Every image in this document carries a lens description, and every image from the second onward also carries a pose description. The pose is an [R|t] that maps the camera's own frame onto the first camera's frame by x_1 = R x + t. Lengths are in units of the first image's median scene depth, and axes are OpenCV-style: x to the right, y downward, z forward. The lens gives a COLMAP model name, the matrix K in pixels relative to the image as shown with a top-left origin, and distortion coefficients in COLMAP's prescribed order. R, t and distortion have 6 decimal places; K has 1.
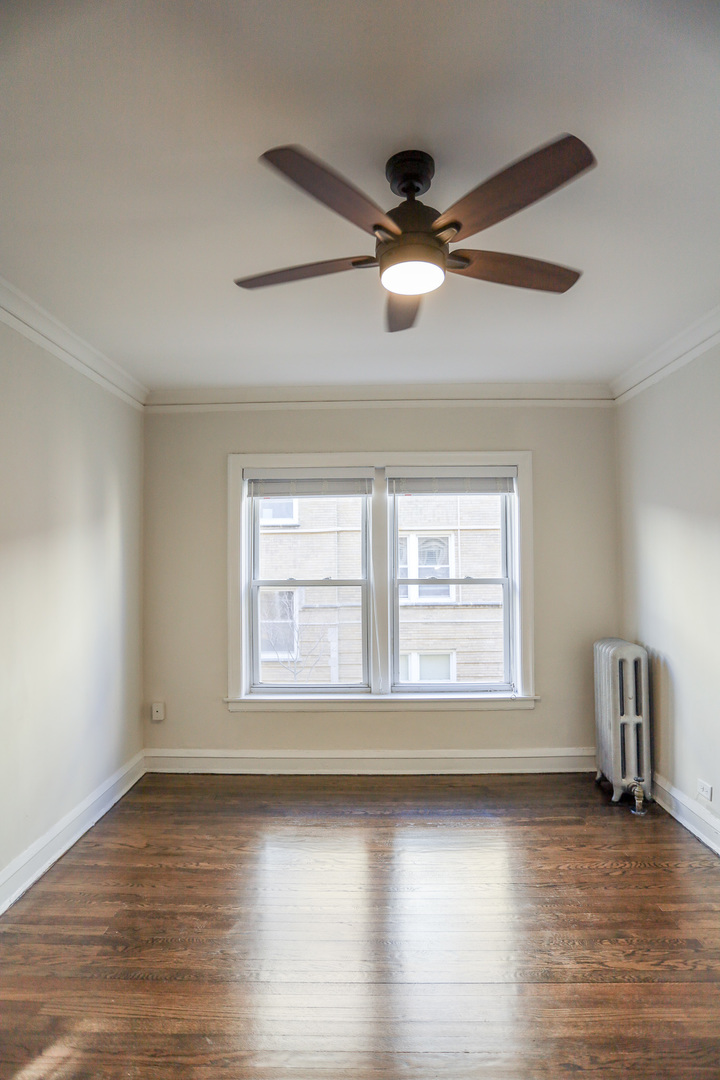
lens RADIAL K [[590.3, 0, 355.5], [0, 590.3, 538.0], [0, 0, 1]] dist [-0.070958, 0.046600]
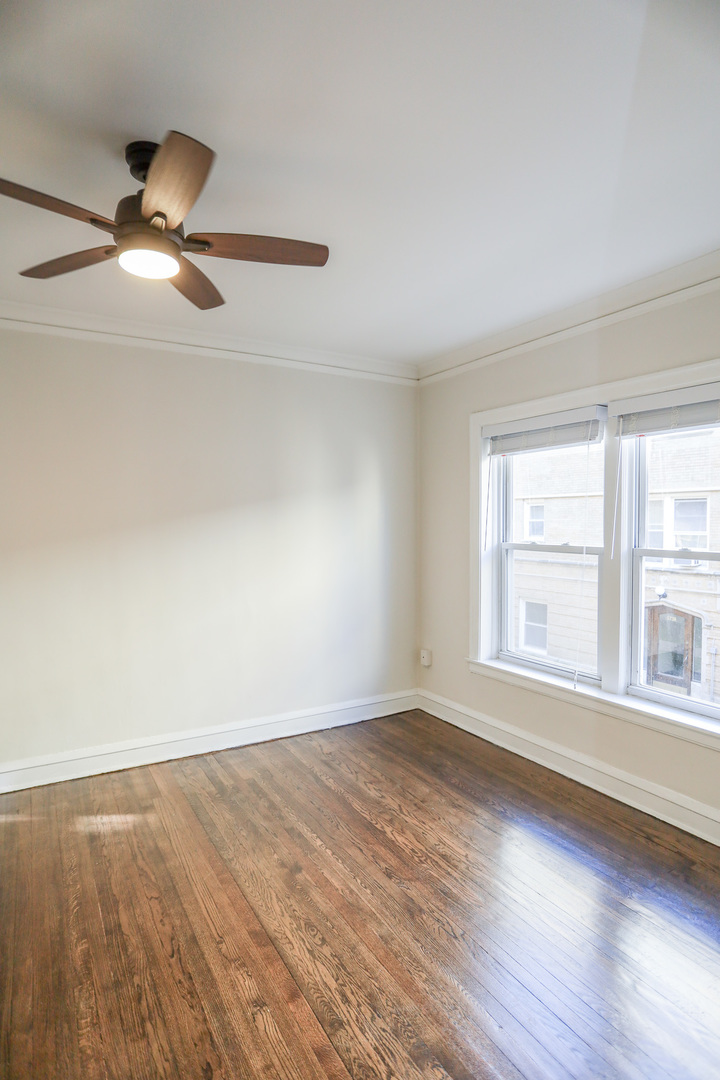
lens RADIAL K [[590.3, 0, 355.5], [0, 590.3, 538.0], [0, 0, 1]] dist [-0.070958, 0.046600]
pose [[0.516457, 0.033780, -0.855646, 0.540757], [0.032061, 0.997758, 0.058742, 0.000472], [0.855712, -0.057771, 0.514217, 0.321839]]
